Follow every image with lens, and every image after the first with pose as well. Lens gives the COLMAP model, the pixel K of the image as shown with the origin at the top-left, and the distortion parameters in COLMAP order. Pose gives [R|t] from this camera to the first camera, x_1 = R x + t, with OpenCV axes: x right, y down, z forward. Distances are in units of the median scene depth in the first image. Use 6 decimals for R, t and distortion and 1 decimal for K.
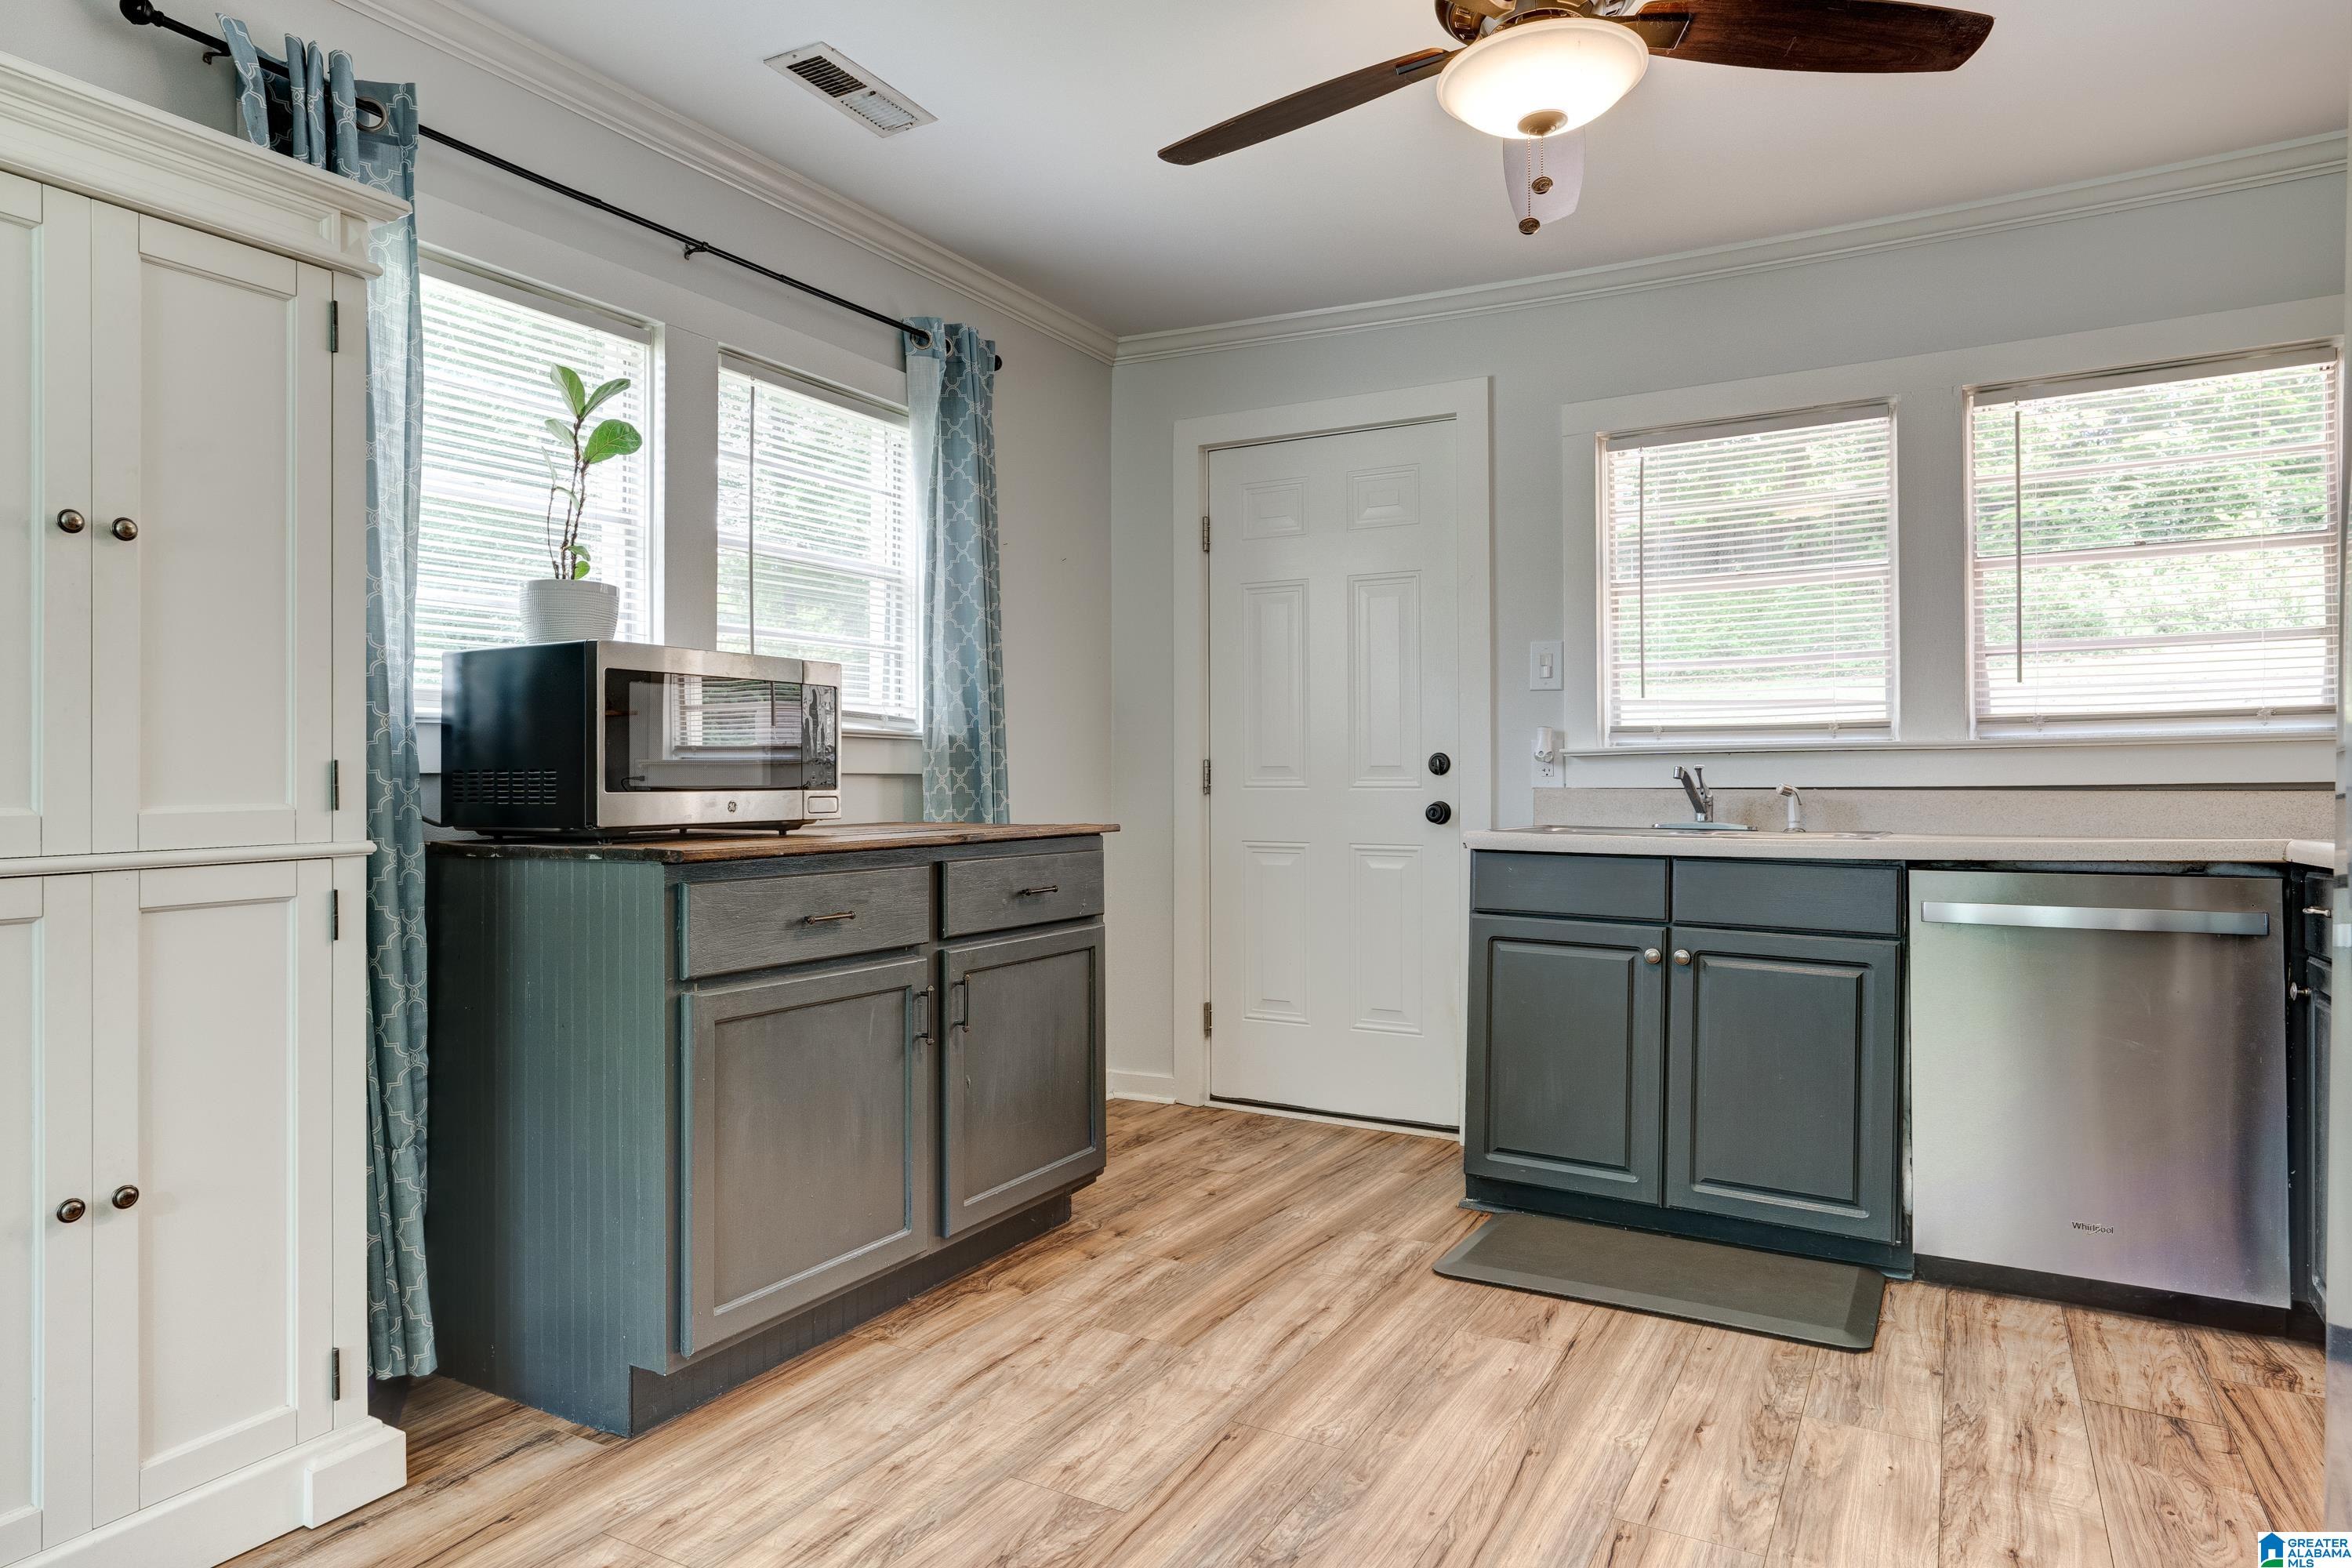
lens RADIAL K [[1395.5, 0, 1172.4], [0, 1395.5, 758.4], [0, 0, 1]] dist [0.000355, 0.000854]
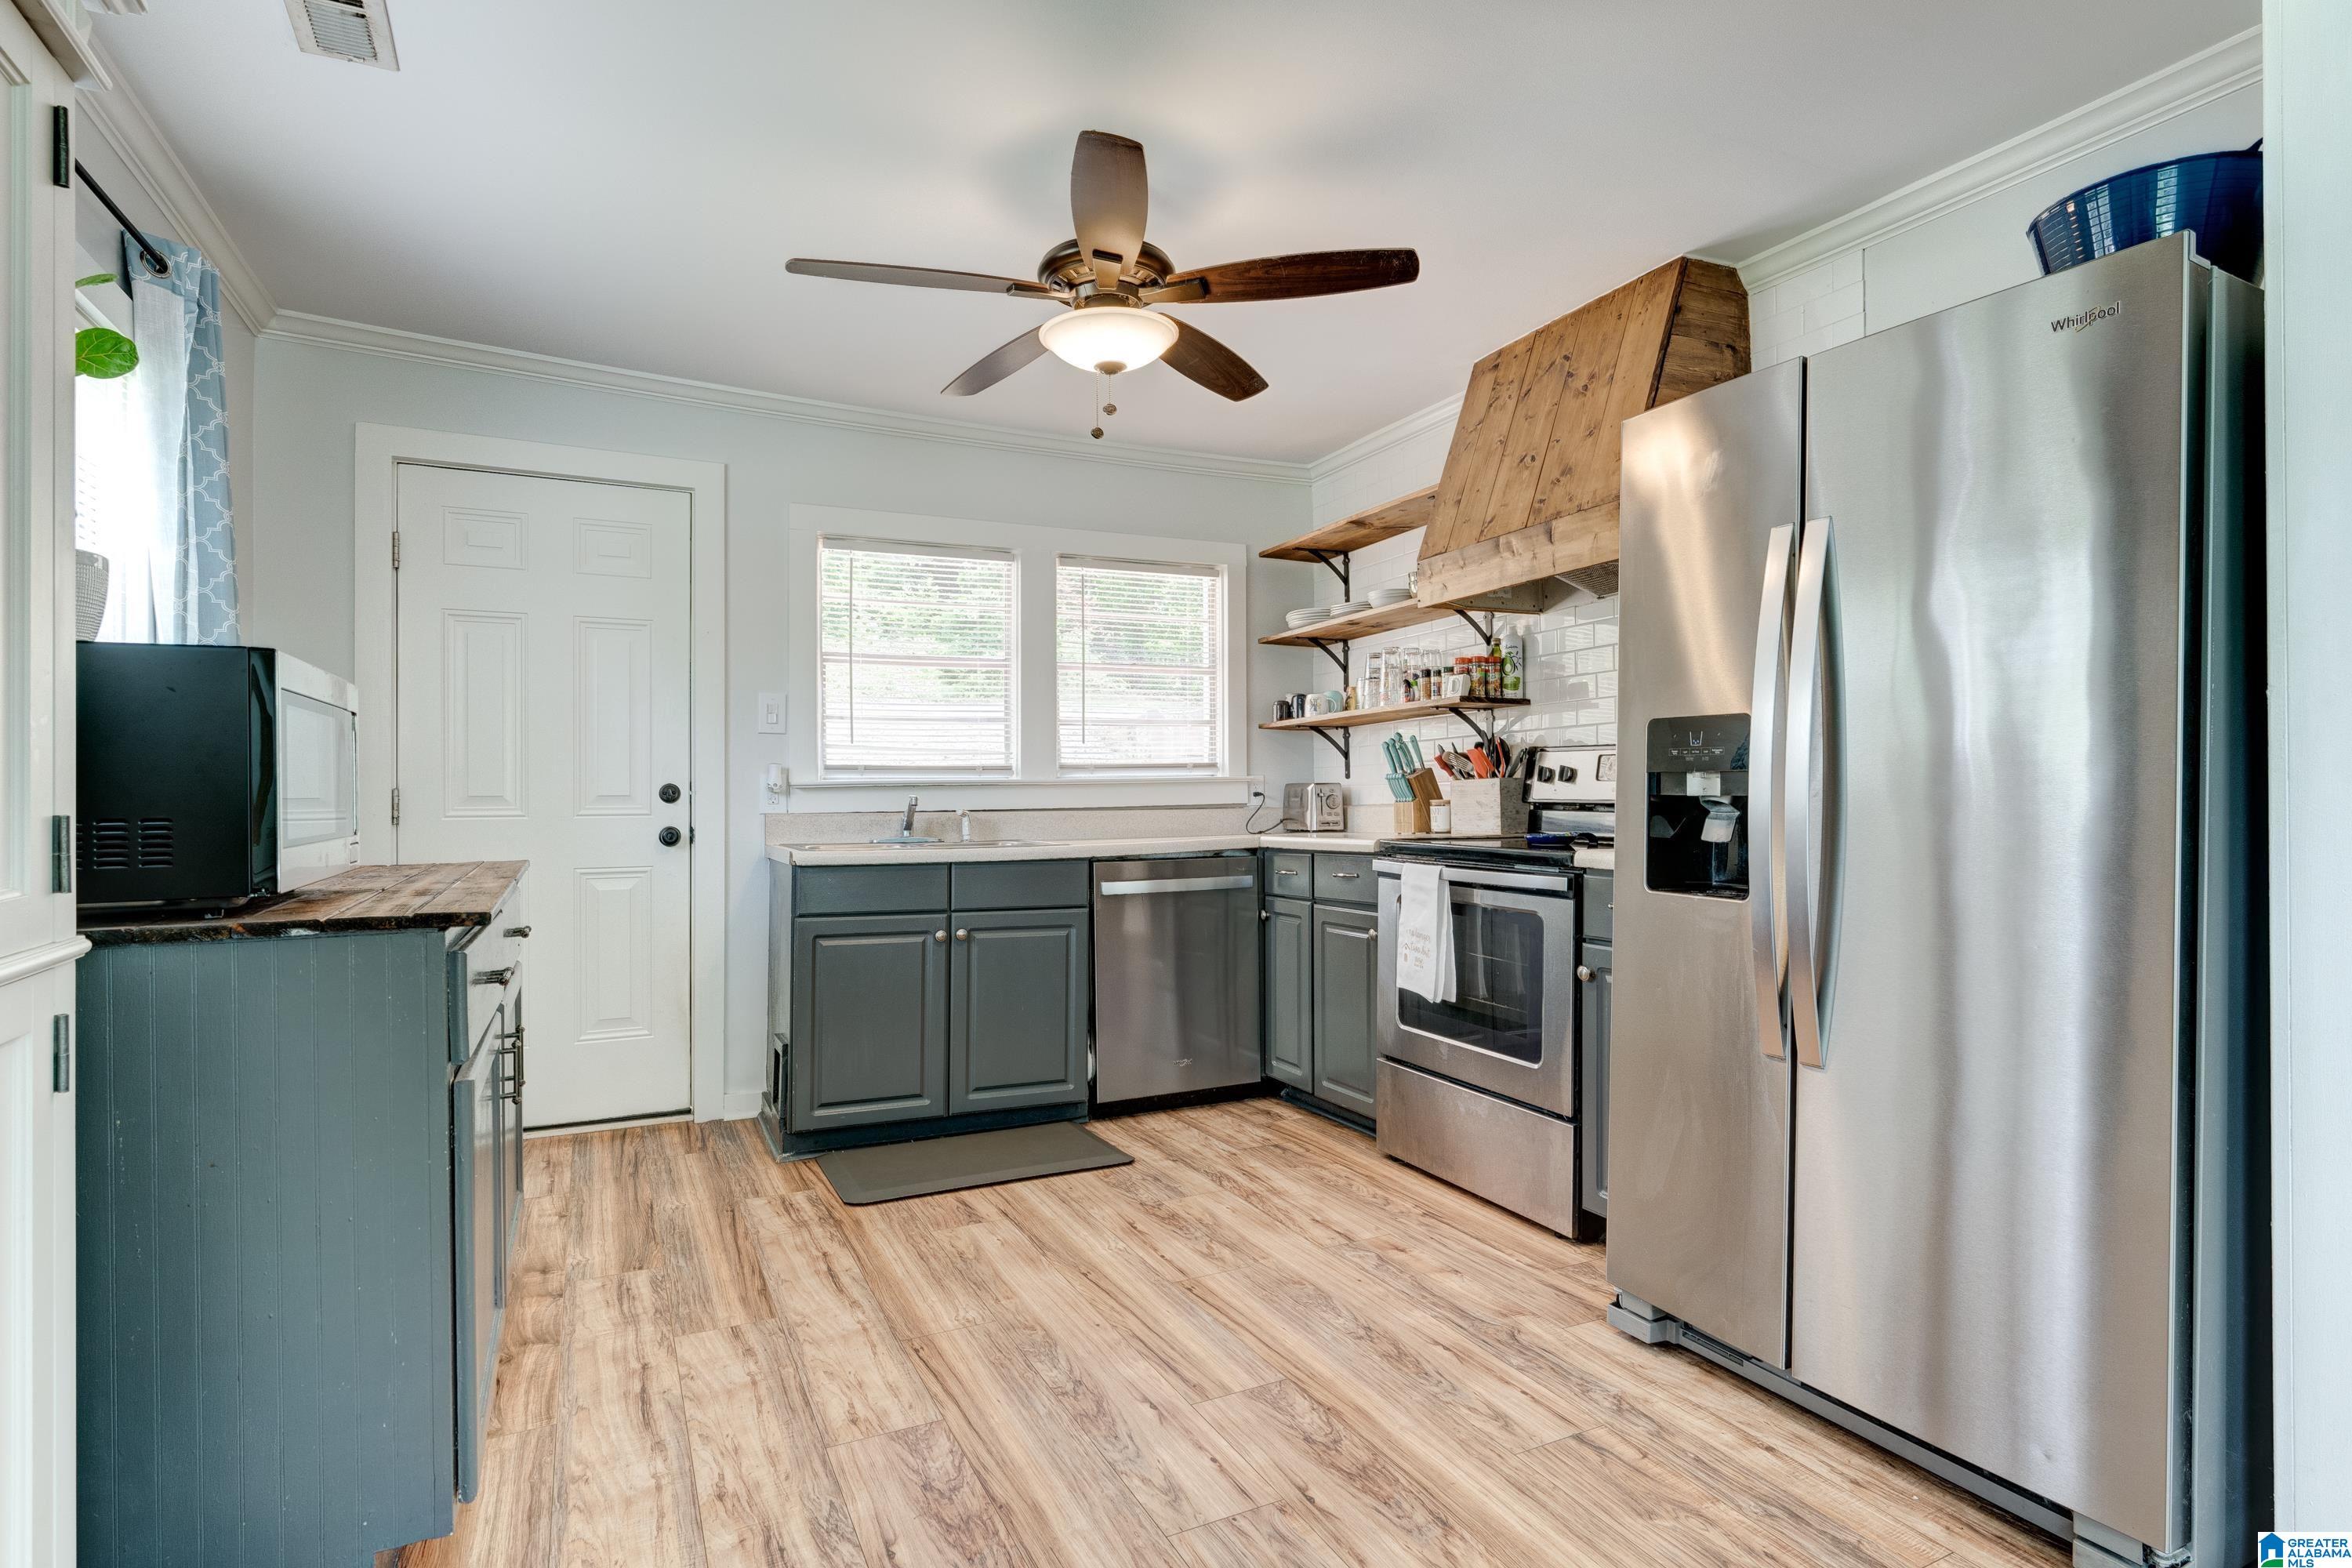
lens RADIAL K [[1174.3, 0, 1176.0], [0, 1174.3, 784.0], [0, 0, 1]] dist [-0.016735, 0.016804]
pose [[0.557747, 0.003137, 0.830005, -0.538819], [-0.008926, 0.999958, 0.002219, -0.013961], [-0.829963, -0.008646, 0.557751, 0.184939]]
